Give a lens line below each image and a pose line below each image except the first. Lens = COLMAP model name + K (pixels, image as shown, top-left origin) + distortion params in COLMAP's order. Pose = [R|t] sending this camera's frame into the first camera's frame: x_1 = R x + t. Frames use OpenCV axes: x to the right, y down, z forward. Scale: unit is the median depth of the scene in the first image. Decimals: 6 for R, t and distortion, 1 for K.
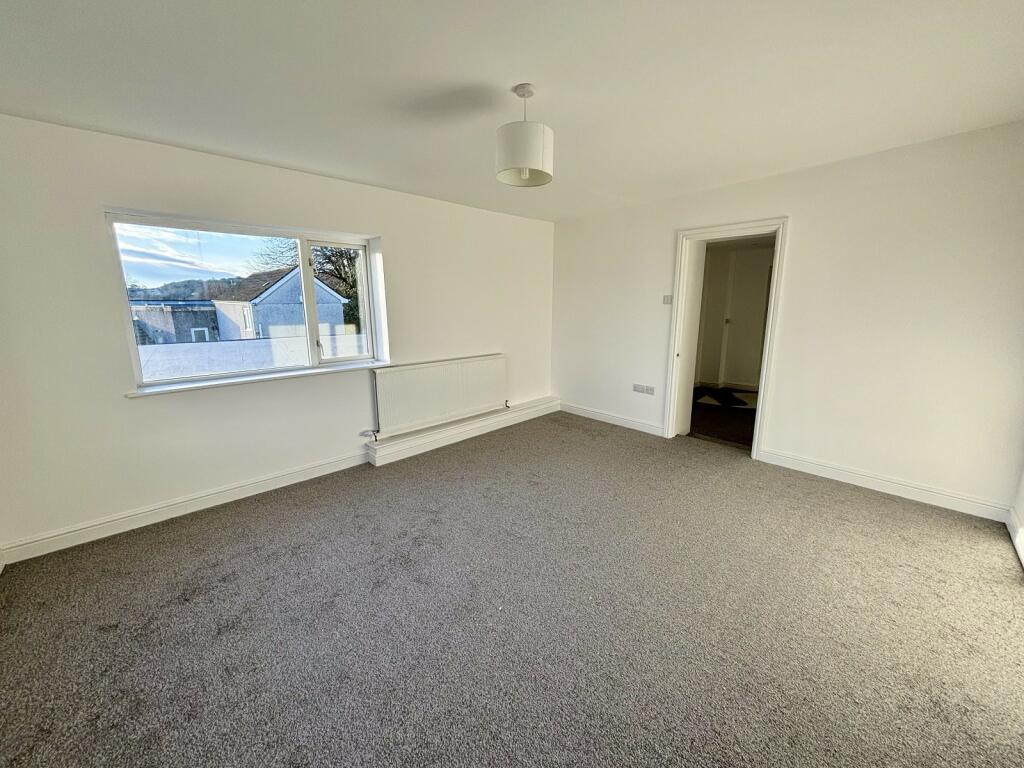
lens RADIAL K [[409.8, 0, 511.4], [0, 409.8, 383.8], [0, 0, 1]] dist [-0.001260, -0.000261]
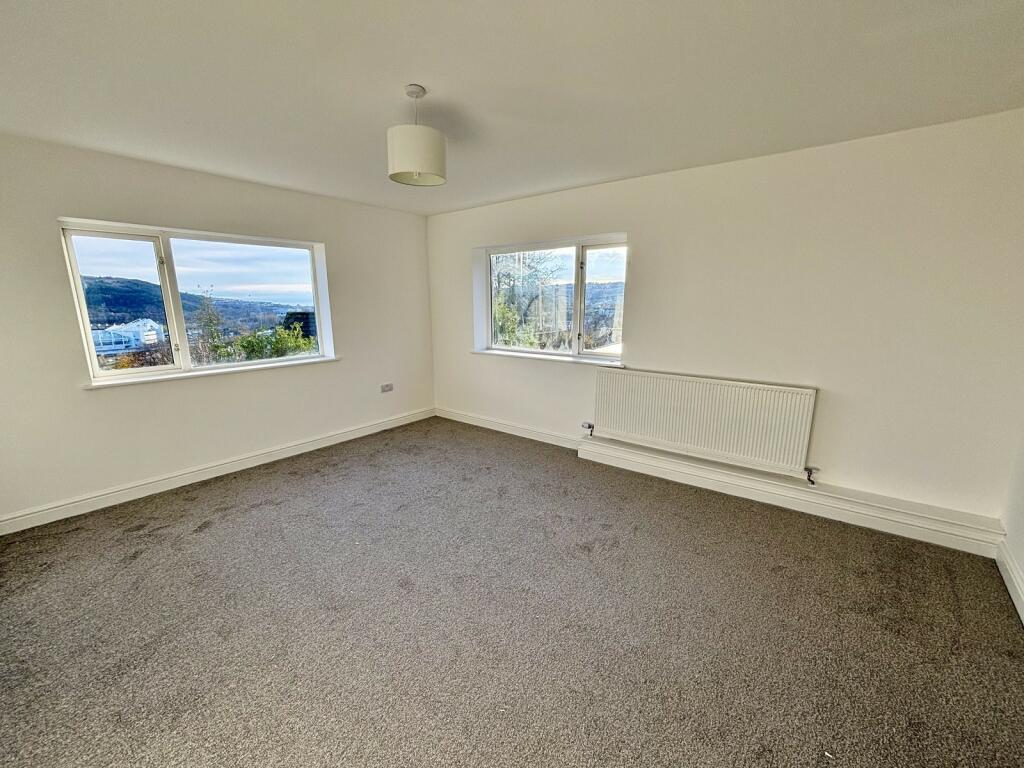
lens RADIAL K [[409.8, 0, 511.4], [0, 409.8, 383.8], [0, 0, 1]] dist [-0.001260, -0.000261]
pose [[0.131541, 0.213923, -0.967953, 0.630873], [-0.181226, 0.965172, 0.188681, -0.148019], [0.974605, 0.150599, 0.165728, 0.629575]]
